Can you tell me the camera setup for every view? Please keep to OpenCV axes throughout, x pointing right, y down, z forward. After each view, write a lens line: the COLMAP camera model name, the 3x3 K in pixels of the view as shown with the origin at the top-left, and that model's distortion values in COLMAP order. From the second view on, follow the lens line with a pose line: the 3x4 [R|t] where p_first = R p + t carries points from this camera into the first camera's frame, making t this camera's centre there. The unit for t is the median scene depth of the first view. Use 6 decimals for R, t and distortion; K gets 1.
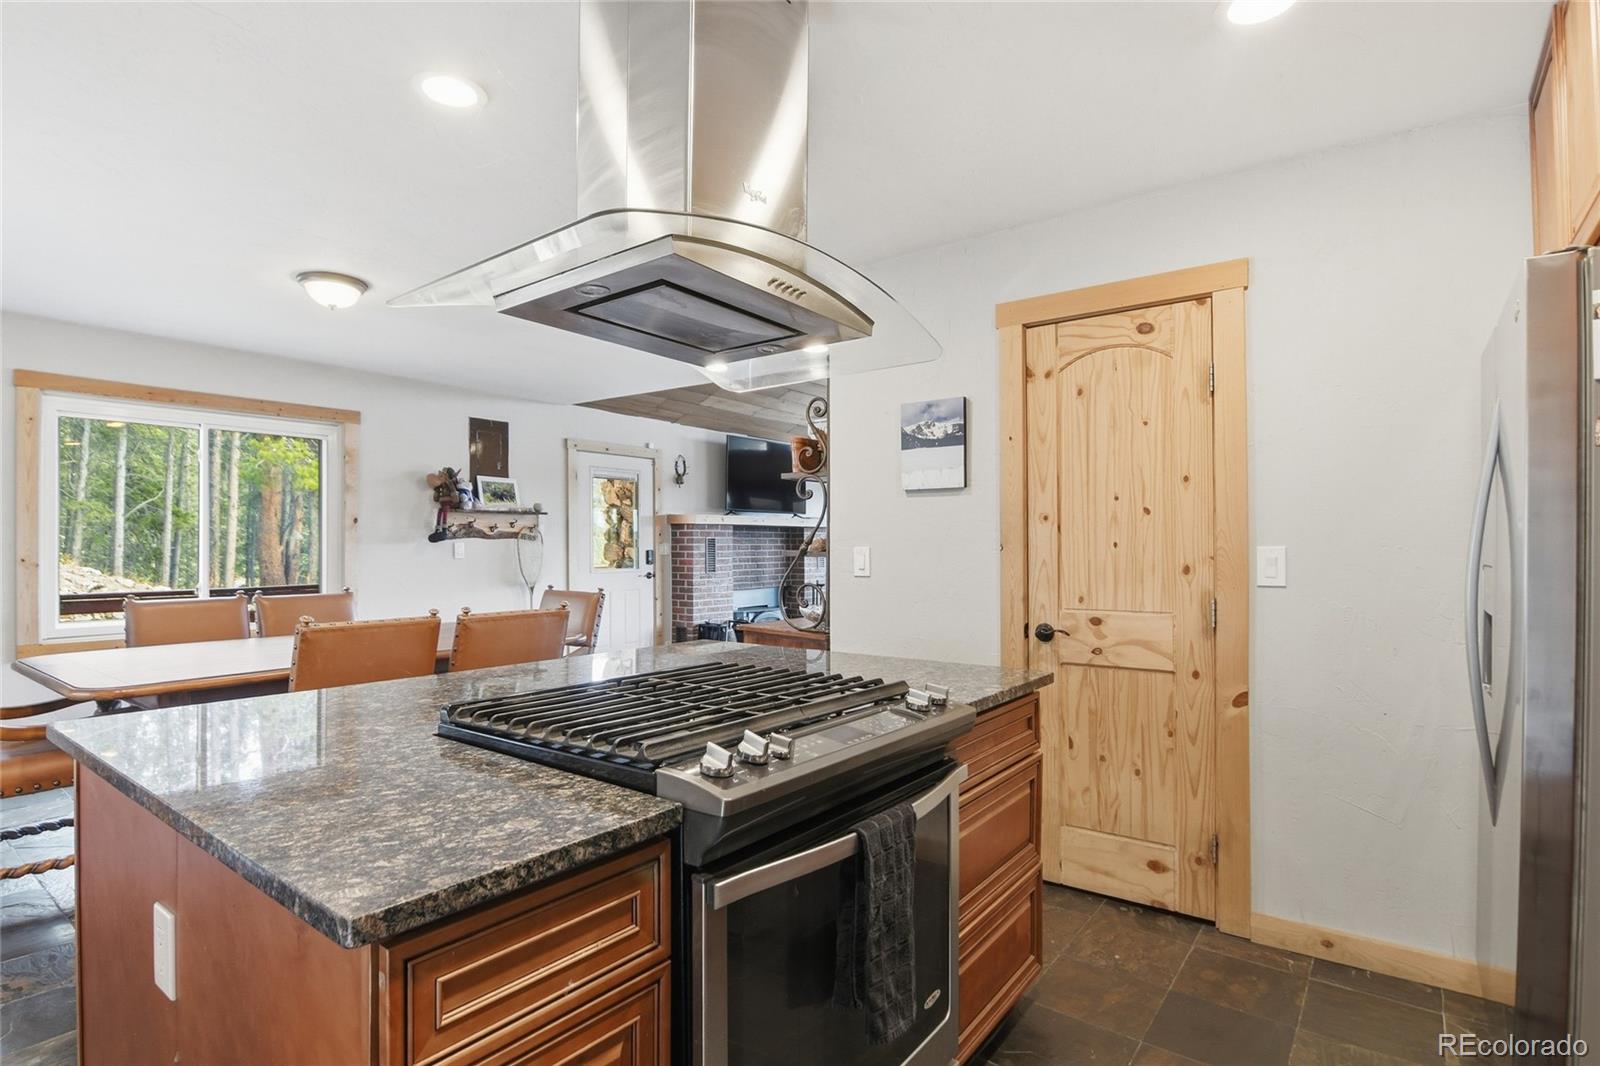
lens RADIAL K [[791.0, 0, 776.7], [0, 791.0, 544.9], [0, 0, 1]] dist [-0.005748, -0.011337]
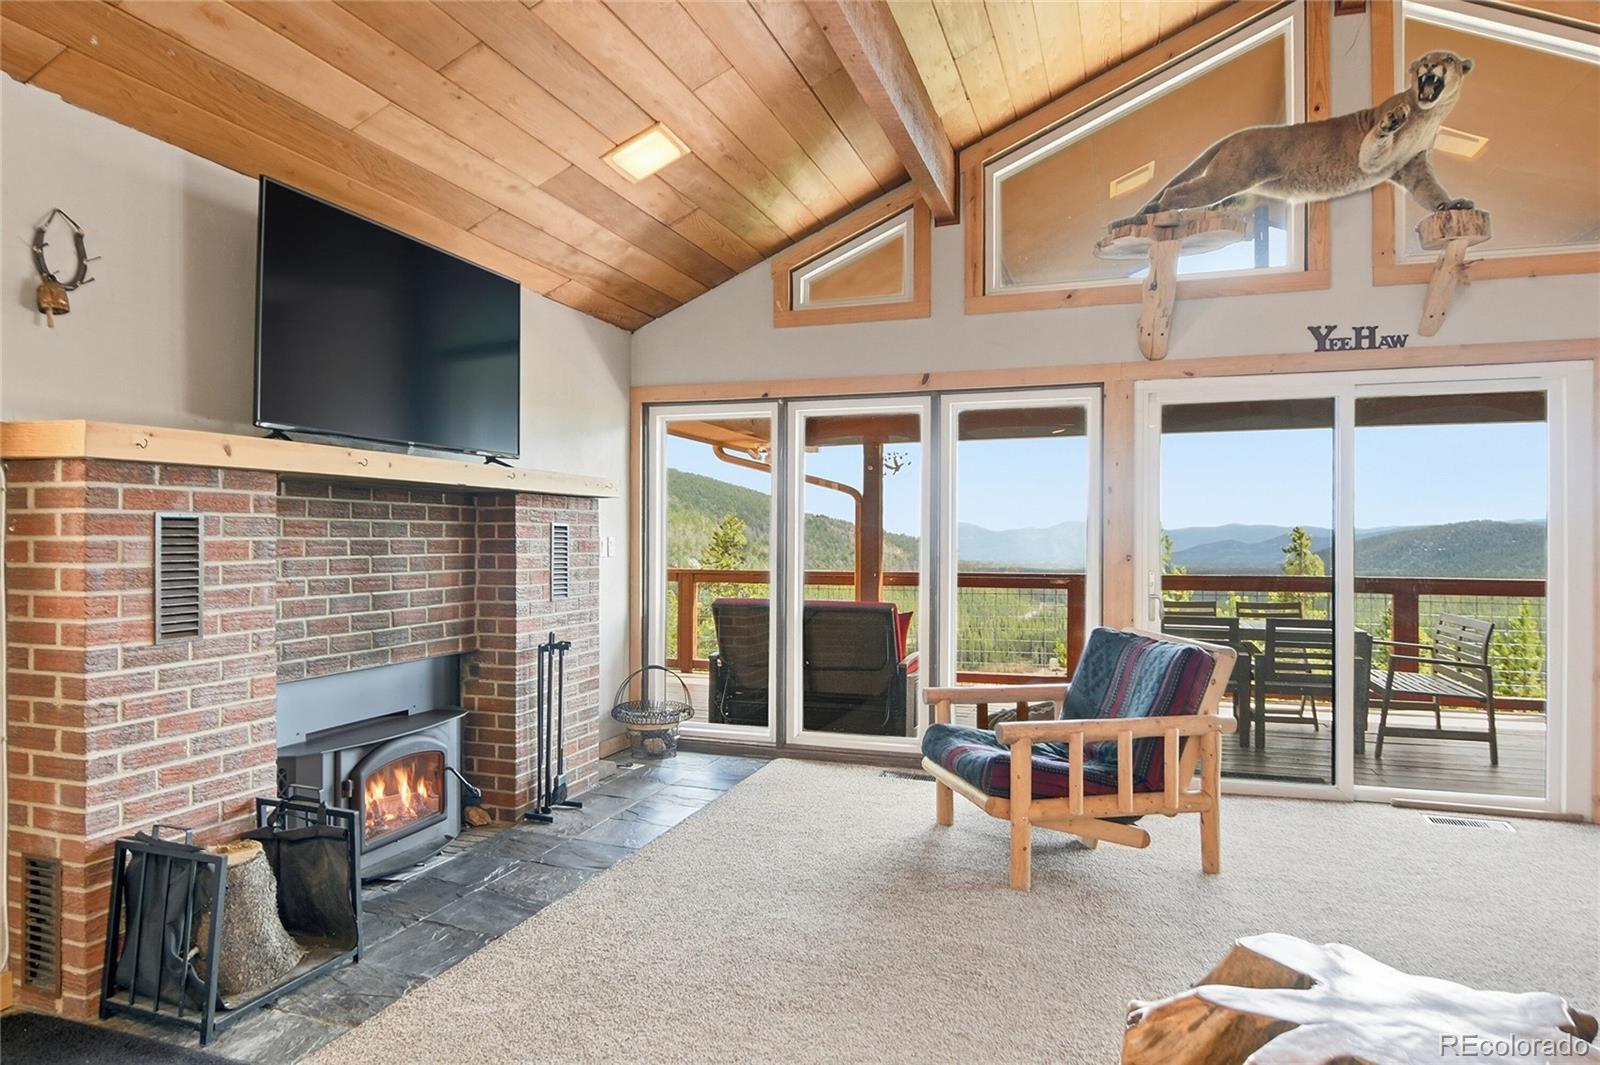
lens RADIAL K [[974.2, 0, 792.7], [0, 974.2, 535.7], [0, 0, 1]] dist [-0.001575, -0.009145]
pose [[0.942902, 0.005909, 0.333018, 0.007795], [-0.004816, 0.999980, -0.004107, -0.001593], [-0.333036, 0.002269, 0.942912, 0.788160]]
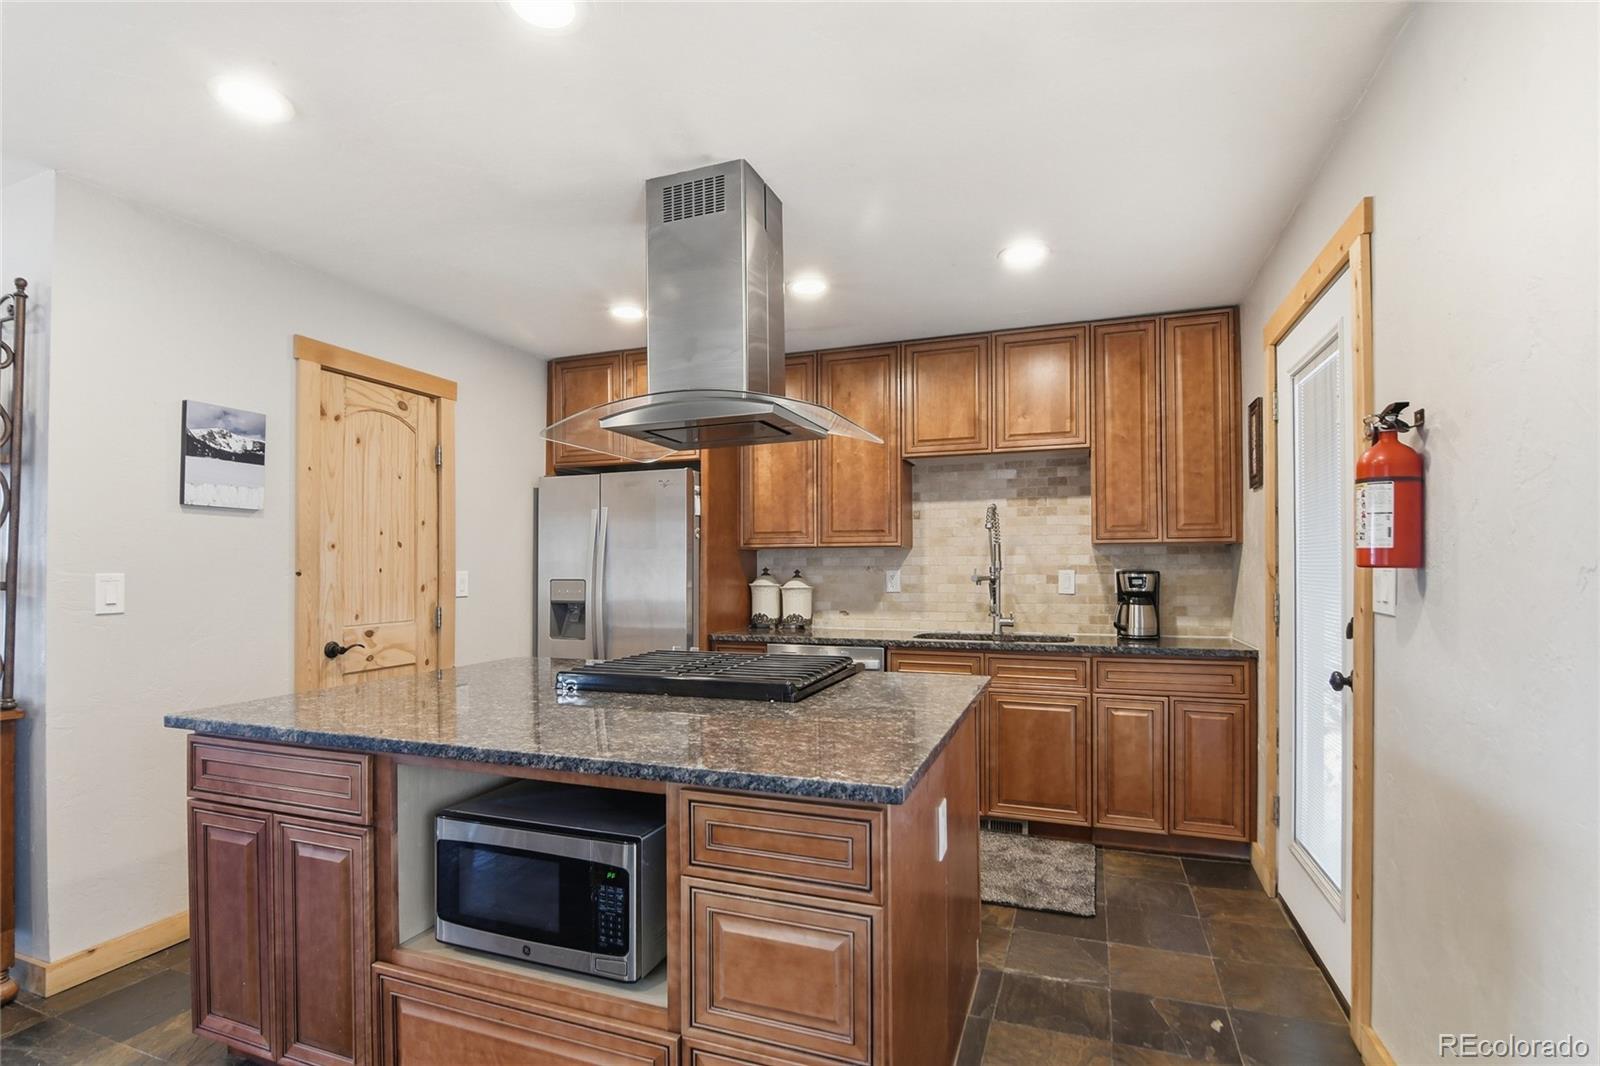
lens RADIAL K [[791.0, 0, 789.3], [0, 791.0, 560.9], [0, 0, 1]] dist [-0.005748, -0.011337]
pose [[-0.300297, 0.010435, 0.953789, -0.424420], [0.001103, 0.999943, -0.010593, -0.000514], [-0.953845, -0.002129, -0.300292, 0.338334]]
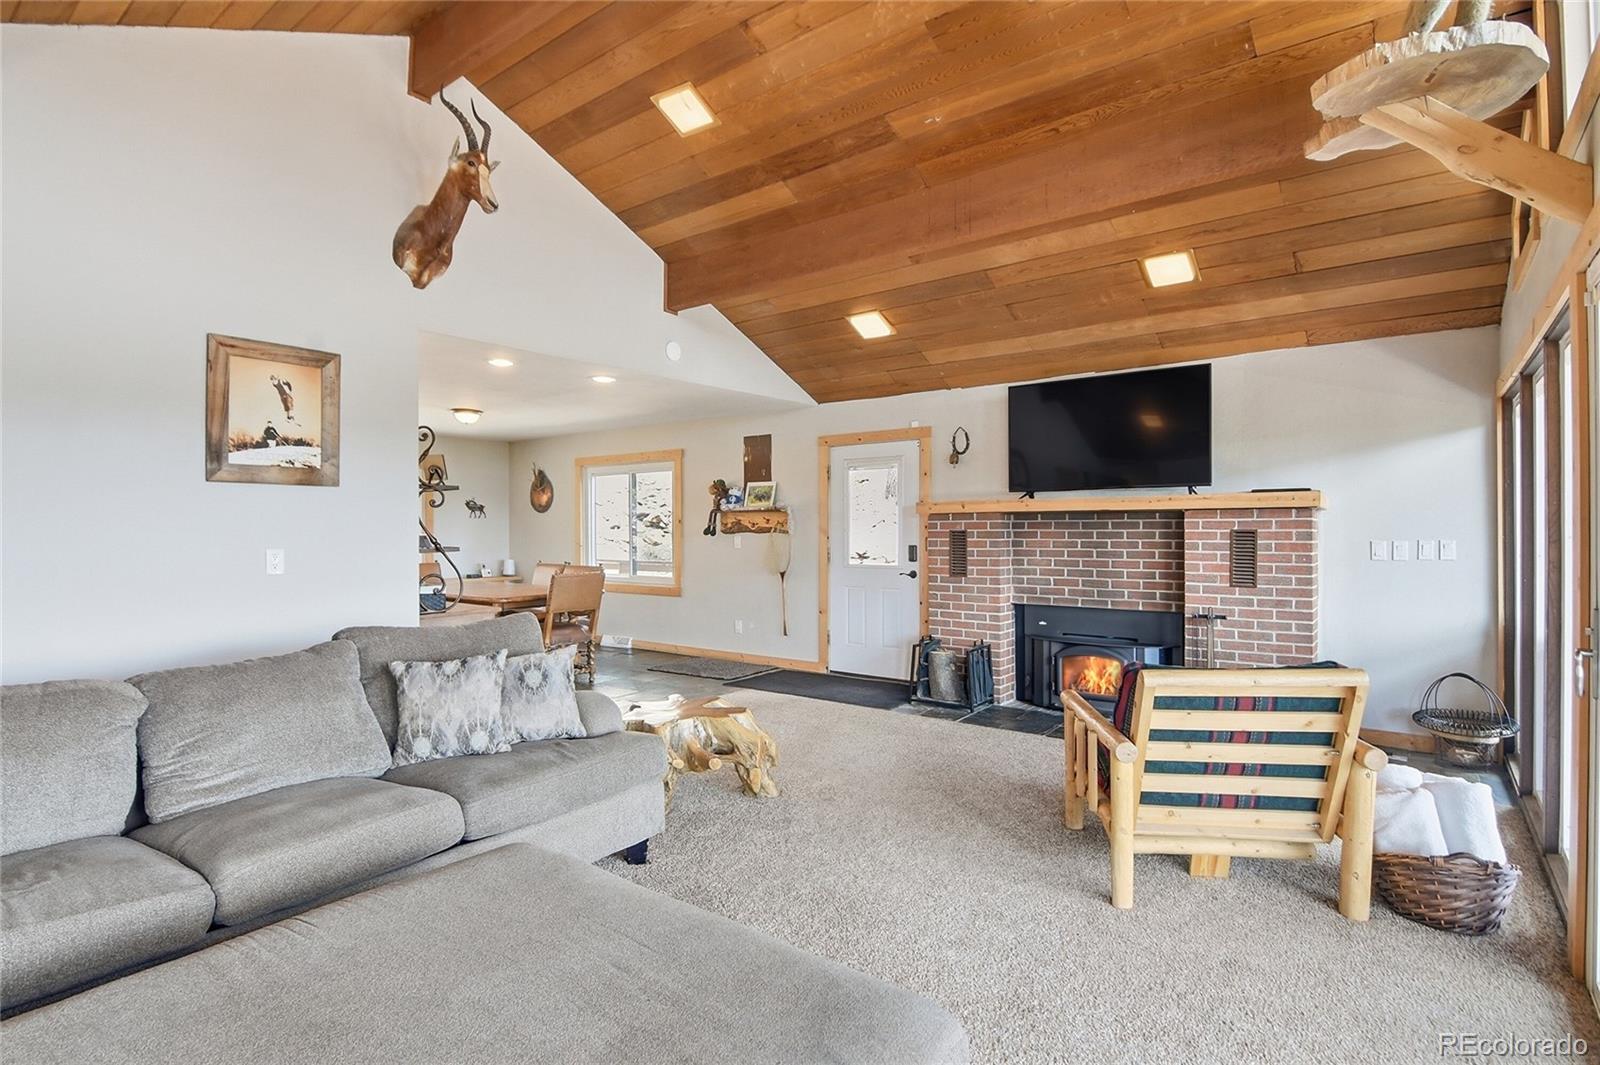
lens RADIAL K [[791.0, 0, 756.7], [0, 791.0, 528.5], [0, 0, 1]] dist [-0.005748, -0.011337]
pose [[-0.025038, -0.000848, -0.999686, 0.893376], [0.001211, 0.999999, -0.000878, -0.013931], [0.999686, -0.001233, -0.025036, 1.066891]]
